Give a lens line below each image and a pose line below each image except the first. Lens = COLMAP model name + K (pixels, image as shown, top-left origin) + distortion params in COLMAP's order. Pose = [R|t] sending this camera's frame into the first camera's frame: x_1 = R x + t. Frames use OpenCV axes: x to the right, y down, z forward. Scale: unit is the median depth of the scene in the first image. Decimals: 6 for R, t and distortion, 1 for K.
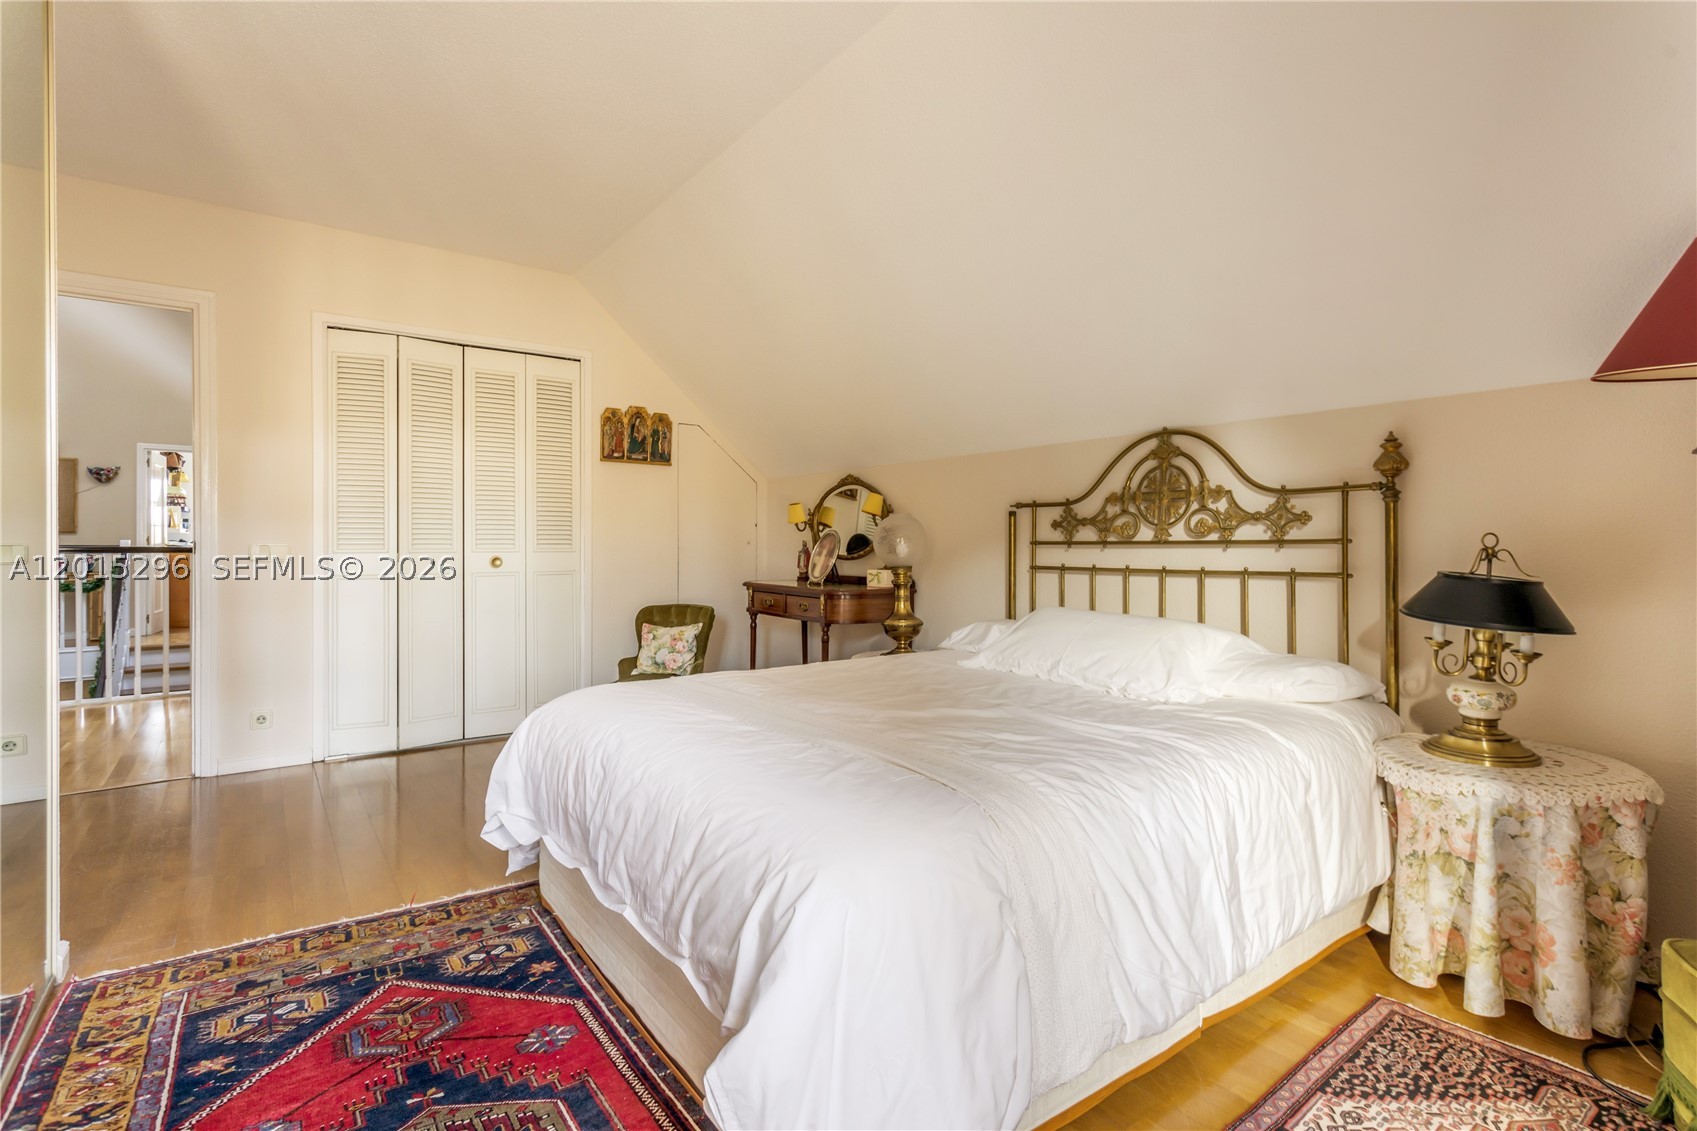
lens RADIAL K [[809.6, 0, 852.1], [0, 809.6, 556.9], [0, 0, 1]] dist [0.000963, 0.000699]
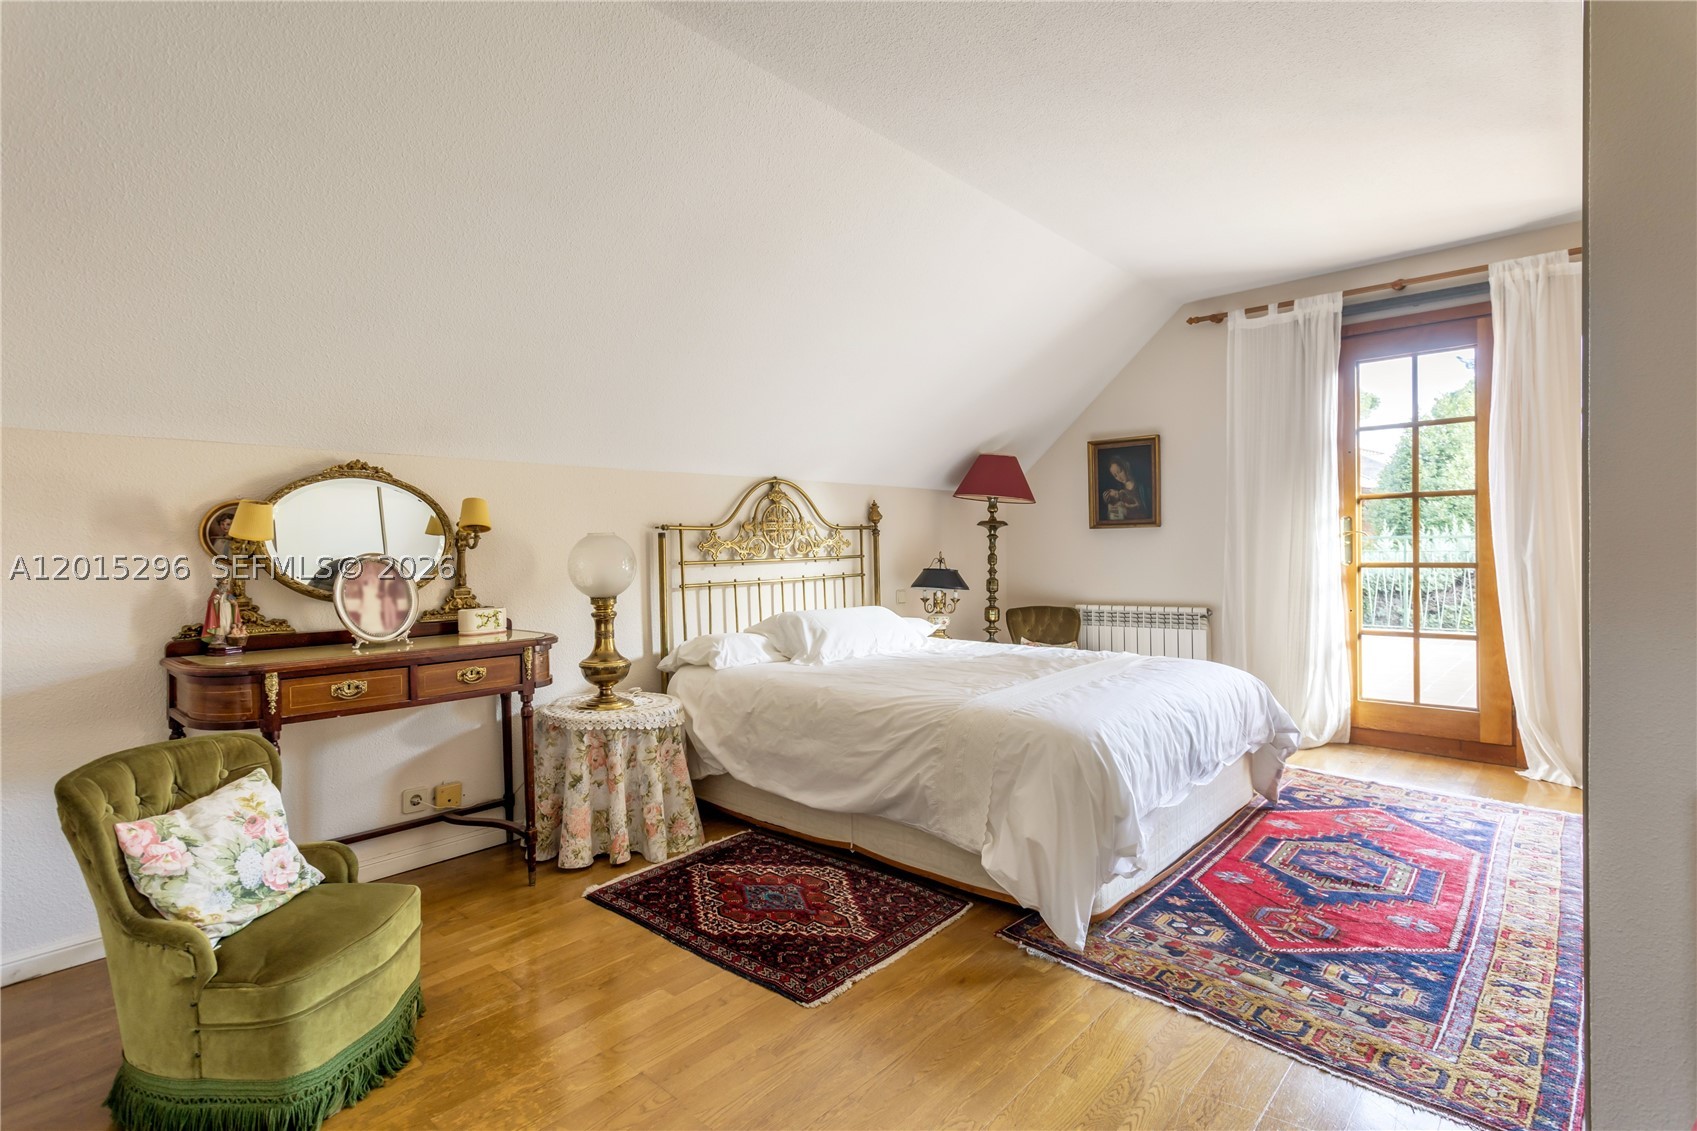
lens RADIAL K [[809.6, 0, 850.0], [0, 809.6, 558.7], [0, 0, 1]] dist [0.000963, 0.000699]
pose [[-0.191052, -0.016679, 0.981438, -1.518796], [0.031541, 0.999235, 0.023121, -0.072091], [-0.981073, 0.035372, -0.190380, 1.725255]]
